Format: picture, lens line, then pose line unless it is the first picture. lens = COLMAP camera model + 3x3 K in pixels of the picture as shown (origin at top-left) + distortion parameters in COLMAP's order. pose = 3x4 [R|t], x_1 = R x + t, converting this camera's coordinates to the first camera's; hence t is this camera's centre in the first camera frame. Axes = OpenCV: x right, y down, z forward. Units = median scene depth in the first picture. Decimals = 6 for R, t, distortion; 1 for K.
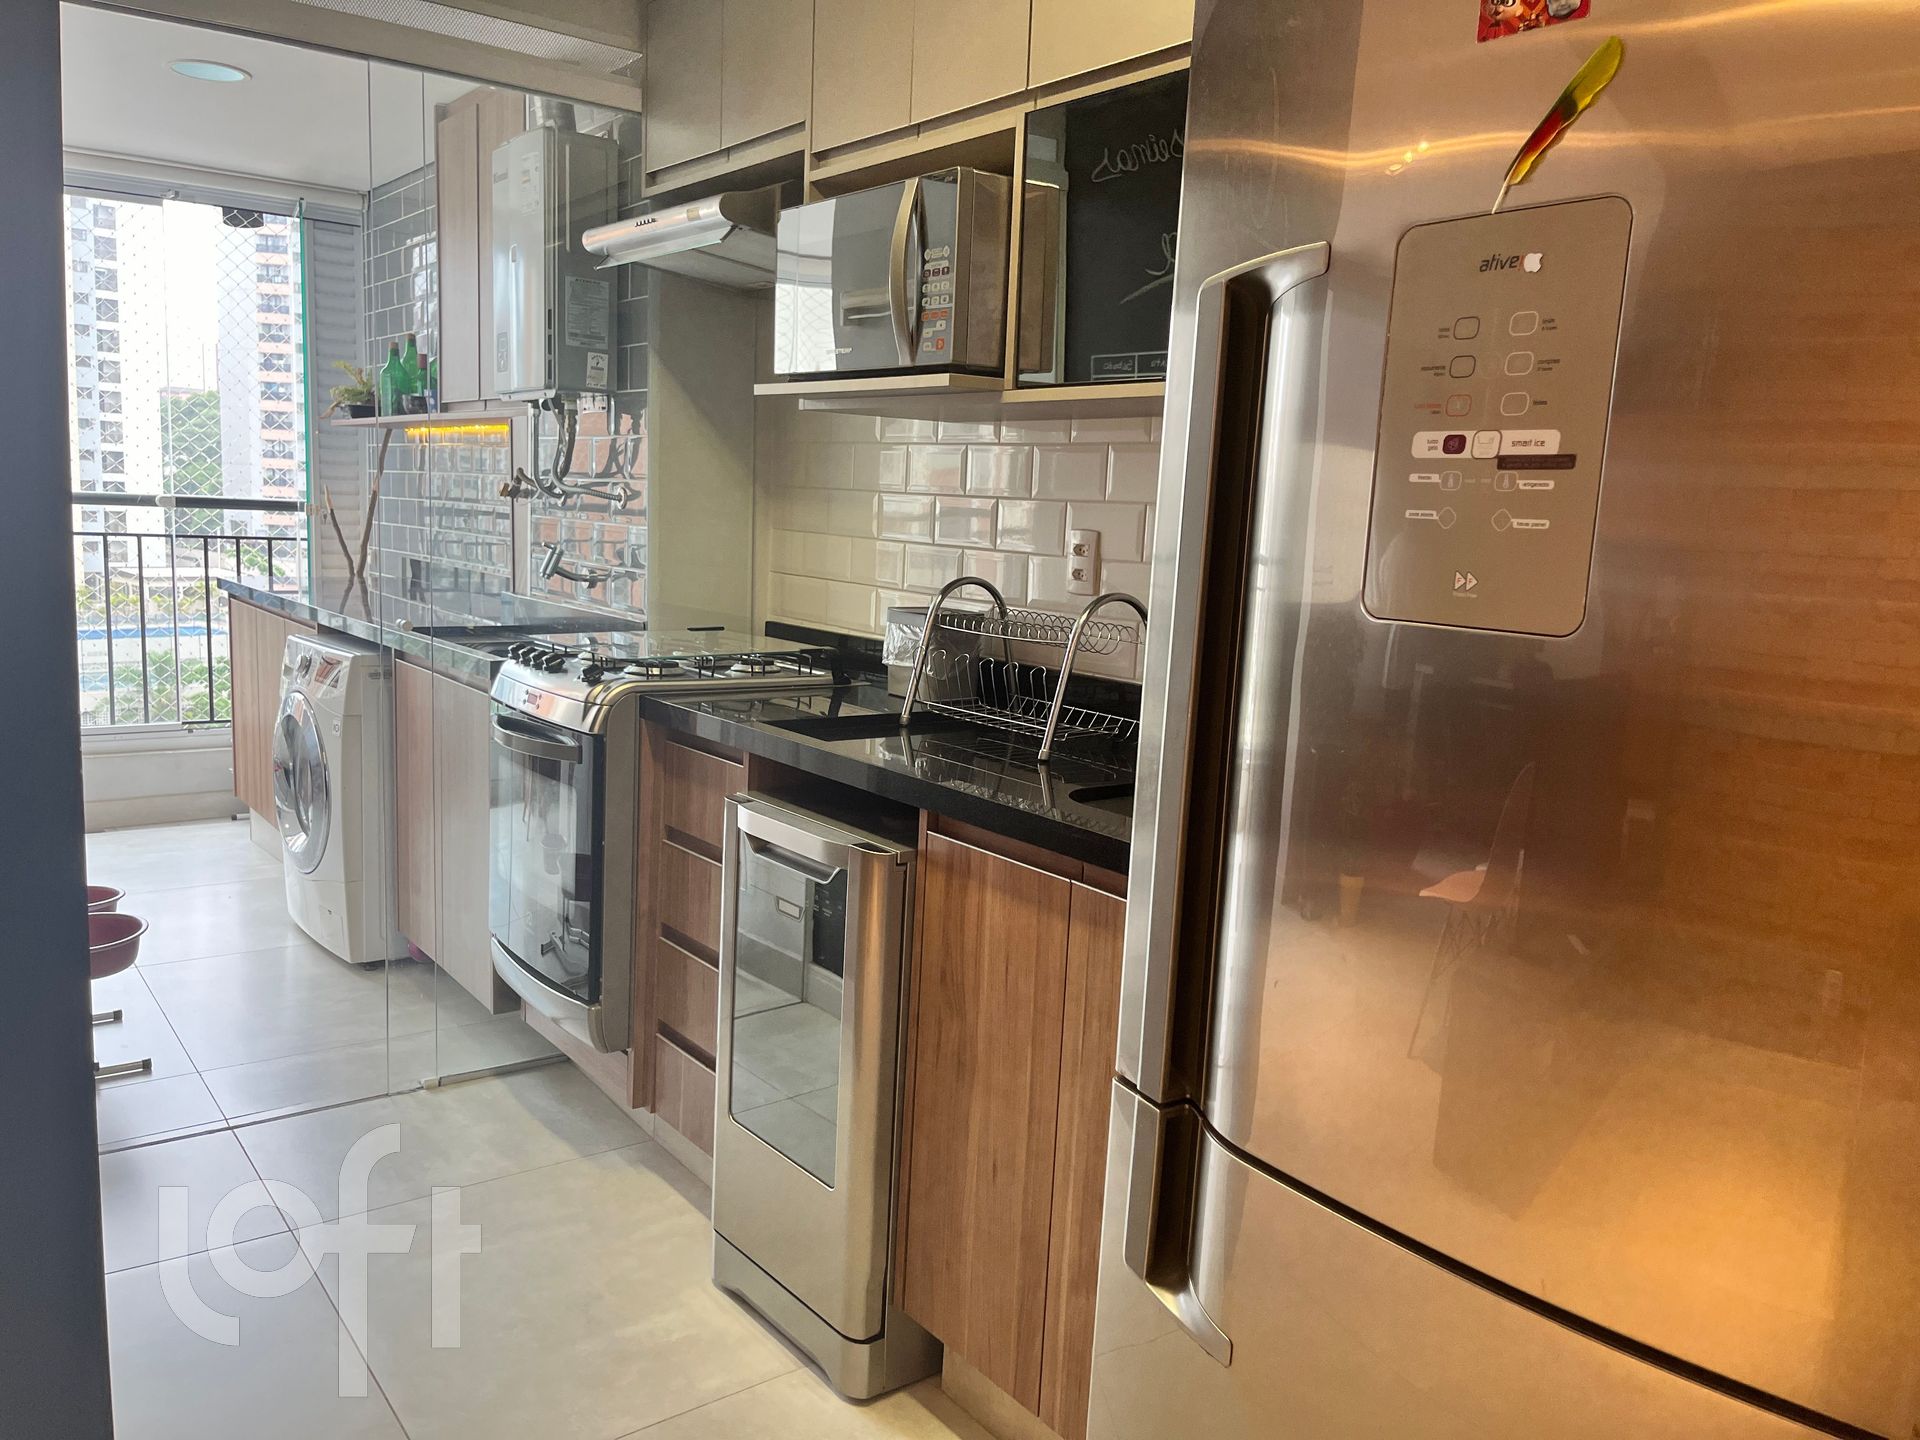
lens RADIAL K [[1451.5, 0, 962.1], [0, 1451.5, 705.2], [0, 0, 1]] dist [0.044769, -0.041840]
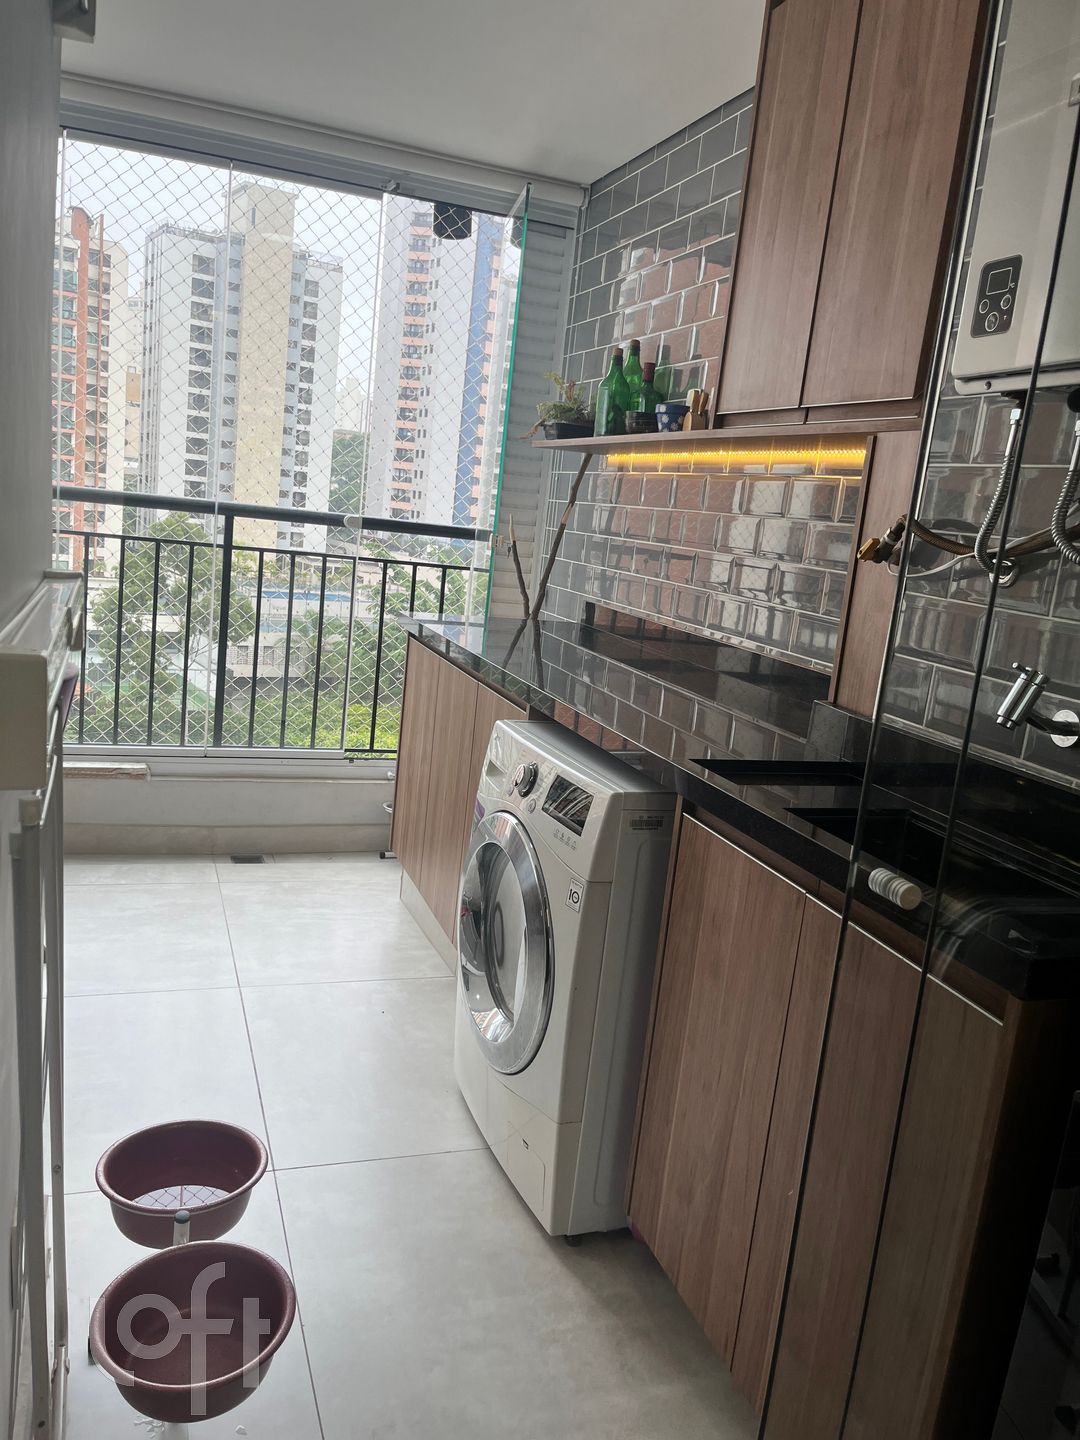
lens RADIAL K [[1088.7, 0, 540.1], [0, 1088.7, 726.5], [0, 0, 1]] dist [0.044769, -0.041840]
pose [[0.951486, 0.117933, -0.284193, -0.210721], [-0.107542, 0.992842, 0.051951, -0.056566], [0.288286, -0.018868, 0.957359, 0.354842]]
